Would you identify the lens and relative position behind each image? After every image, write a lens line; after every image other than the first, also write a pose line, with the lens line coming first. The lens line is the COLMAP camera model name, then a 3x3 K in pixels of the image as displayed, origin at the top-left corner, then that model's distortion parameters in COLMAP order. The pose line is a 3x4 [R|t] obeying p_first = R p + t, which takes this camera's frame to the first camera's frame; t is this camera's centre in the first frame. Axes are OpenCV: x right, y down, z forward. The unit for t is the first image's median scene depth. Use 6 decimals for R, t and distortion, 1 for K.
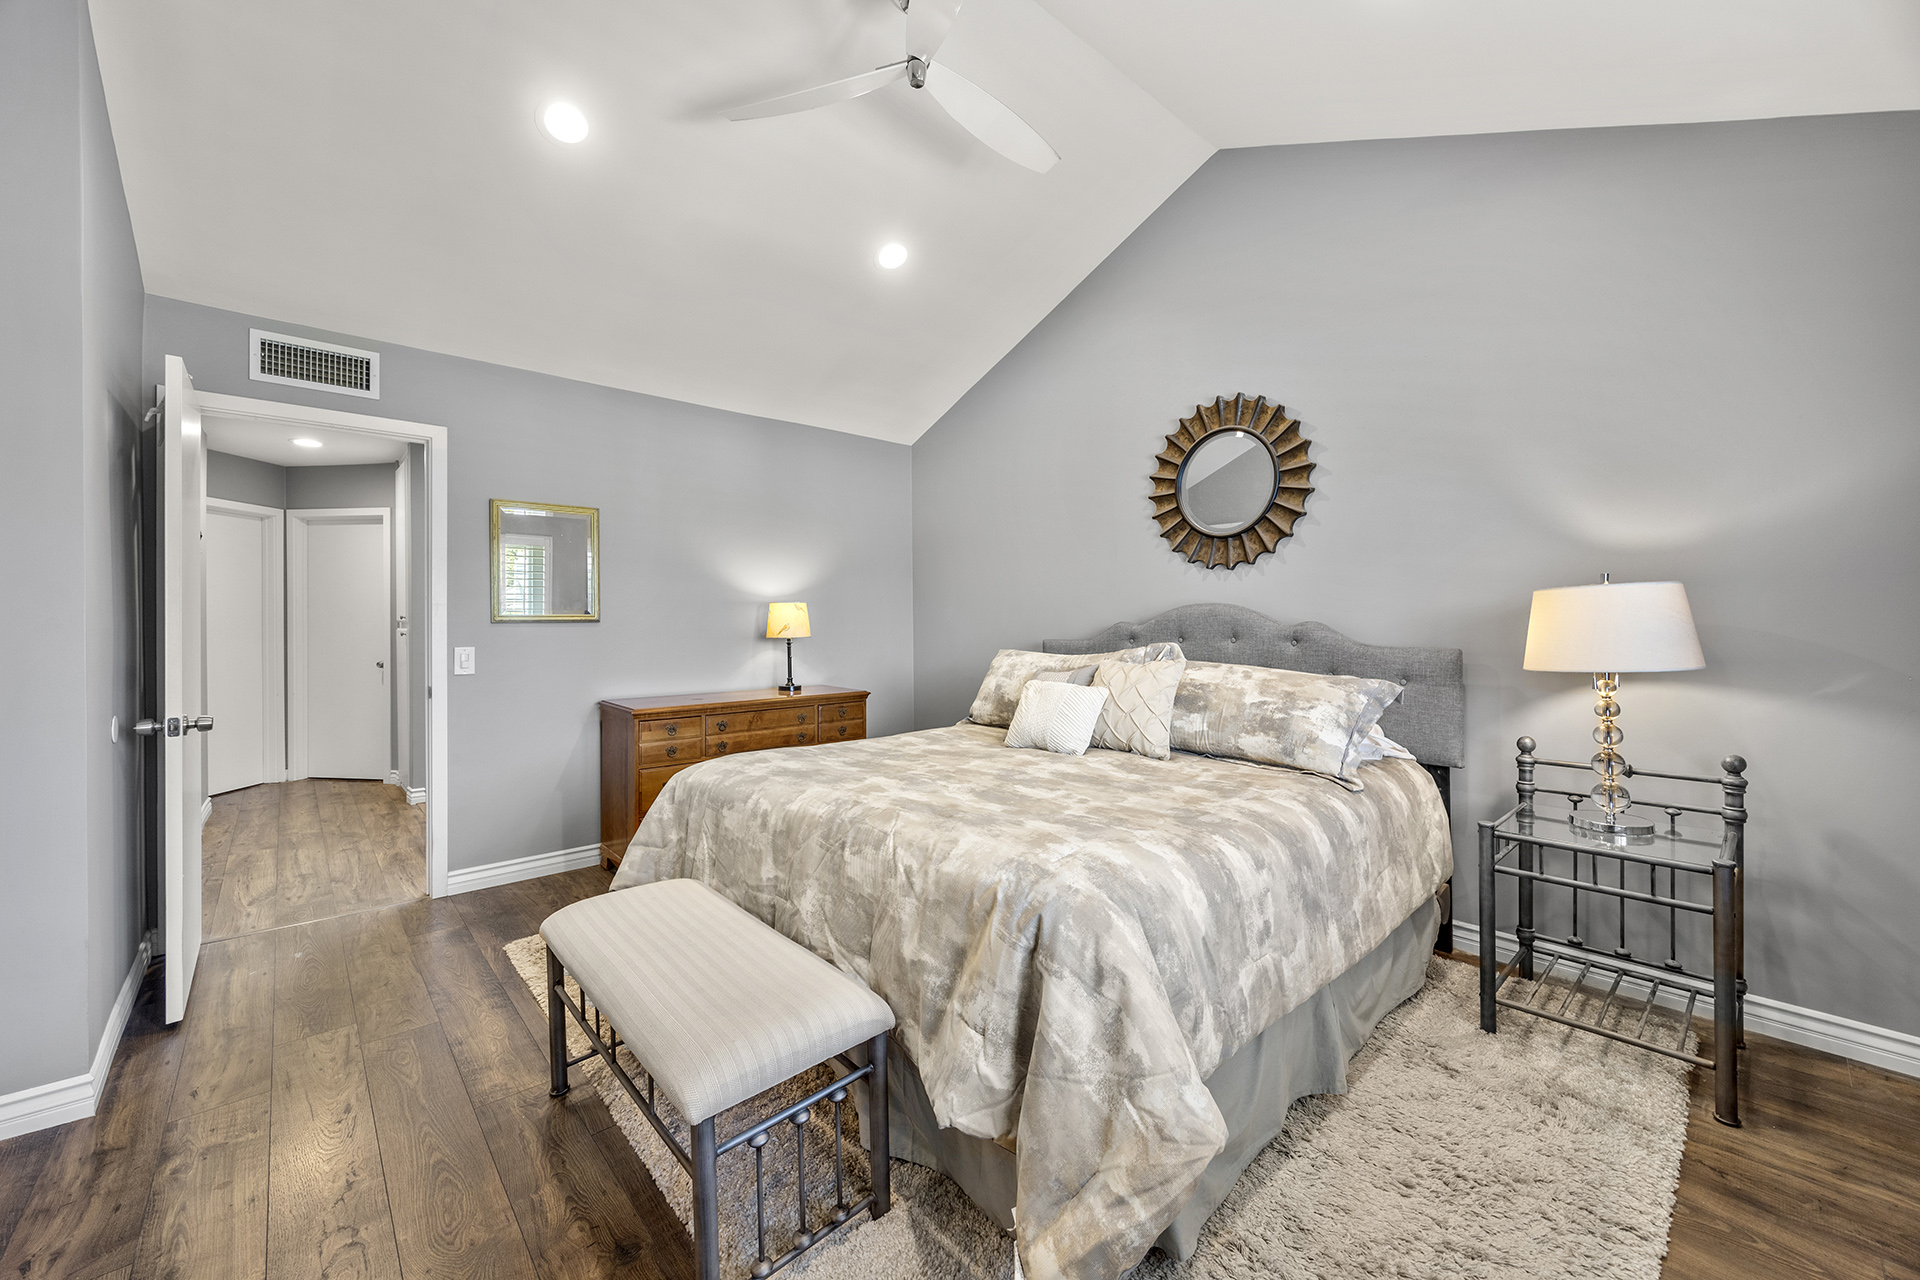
lens RADIAL K [[738.2, 0, 958.3], [0, 738.2, 622.2], [0, 0, 1]] dist [-0.006391, 0.001738]
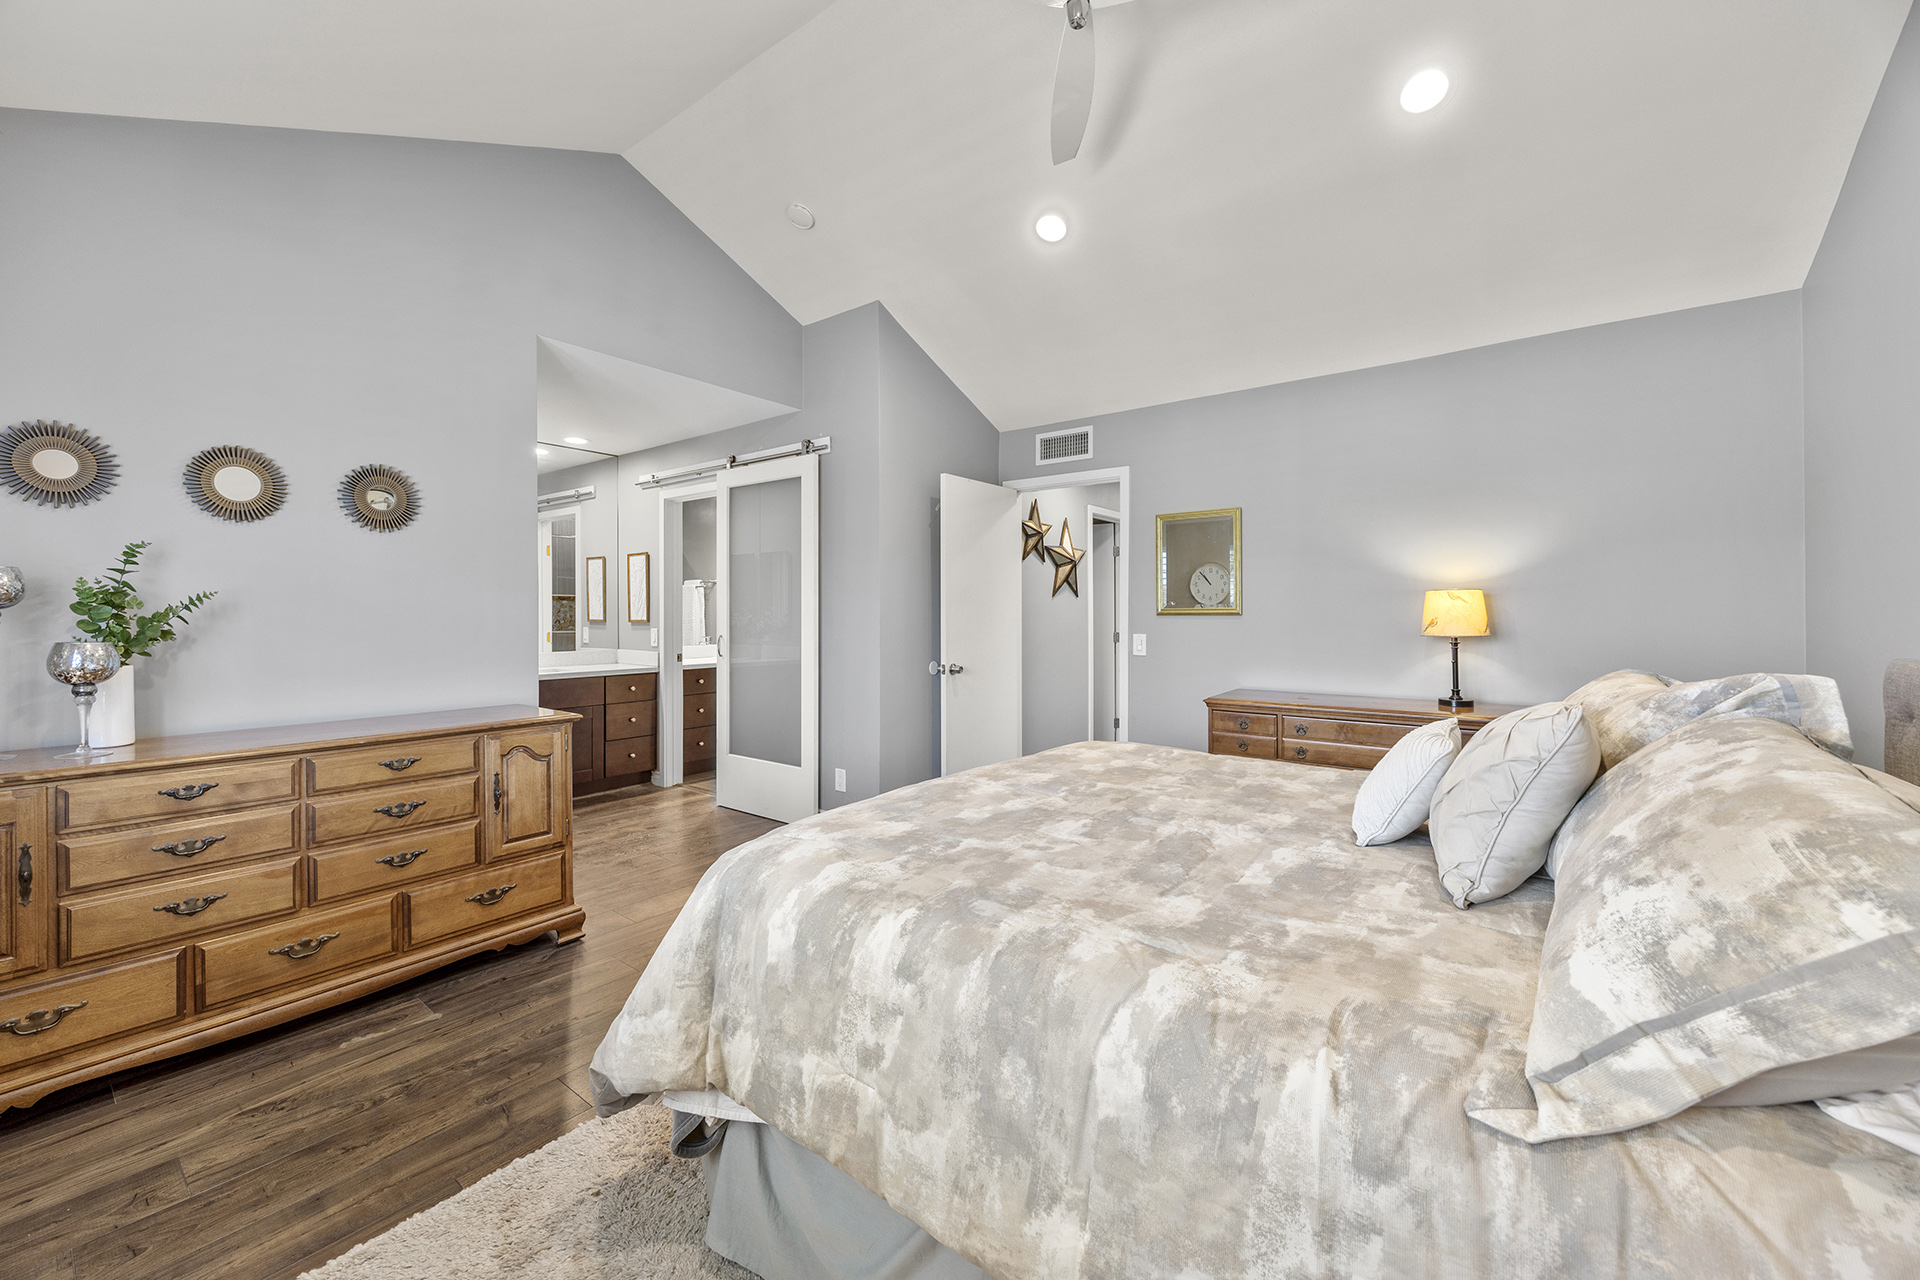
lens RADIAL K [[738.2, 0, 951.1], [0, 738.2, 622.9], [0, 0, 1]] dist [-0.006391, 0.001738]
pose [[0.171989, 0.011984, -0.985026, 0.554306], [-0.001020, 0.999928, 0.011987, -0.001144], [0.985098, -0.001057, 0.171989, 0.472808]]
